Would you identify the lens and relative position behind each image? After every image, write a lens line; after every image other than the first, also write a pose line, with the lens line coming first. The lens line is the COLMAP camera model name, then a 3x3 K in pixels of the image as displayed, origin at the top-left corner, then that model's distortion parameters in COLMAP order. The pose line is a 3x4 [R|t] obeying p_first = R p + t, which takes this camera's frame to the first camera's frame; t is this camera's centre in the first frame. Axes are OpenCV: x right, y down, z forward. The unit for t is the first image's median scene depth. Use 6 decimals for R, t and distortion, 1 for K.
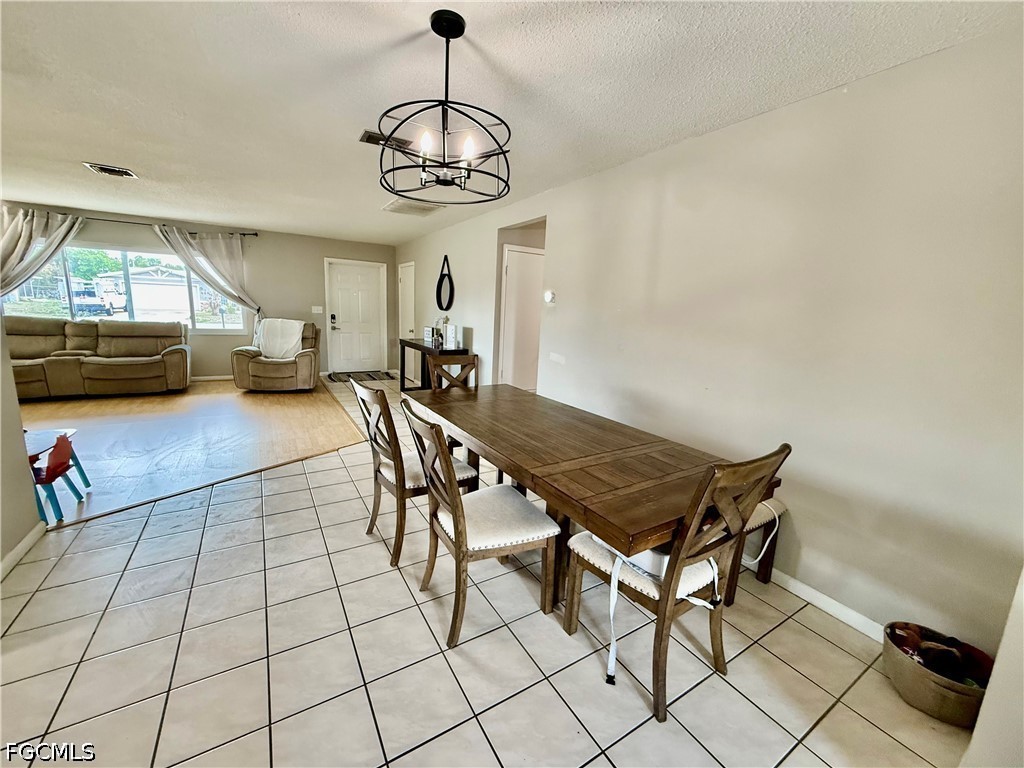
lens RADIAL K [[408.7, 0, 509.5], [0, 408.7, 381.1], [0, 0, 1]] dist [0.003406, 0.000284]
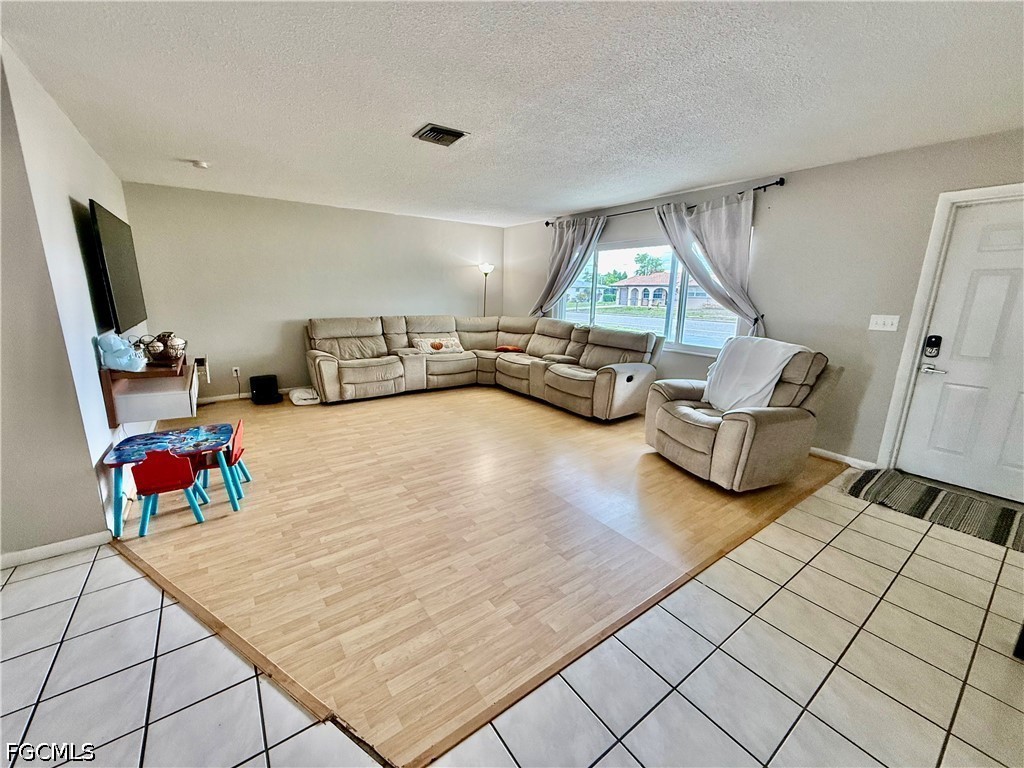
lens RADIAL K [[408.7, 0, 509.5], [0, 408.7, 381.1], [0, 0, 1]] dist [0.003406, 0.000284]
pose [[0.081545, 0.173877, -0.981385, -0.076528], [-0.190335, 0.969259, 0.155913, -0.133402], [0.978327, 0.174078, 0.112133, 0.715043]]
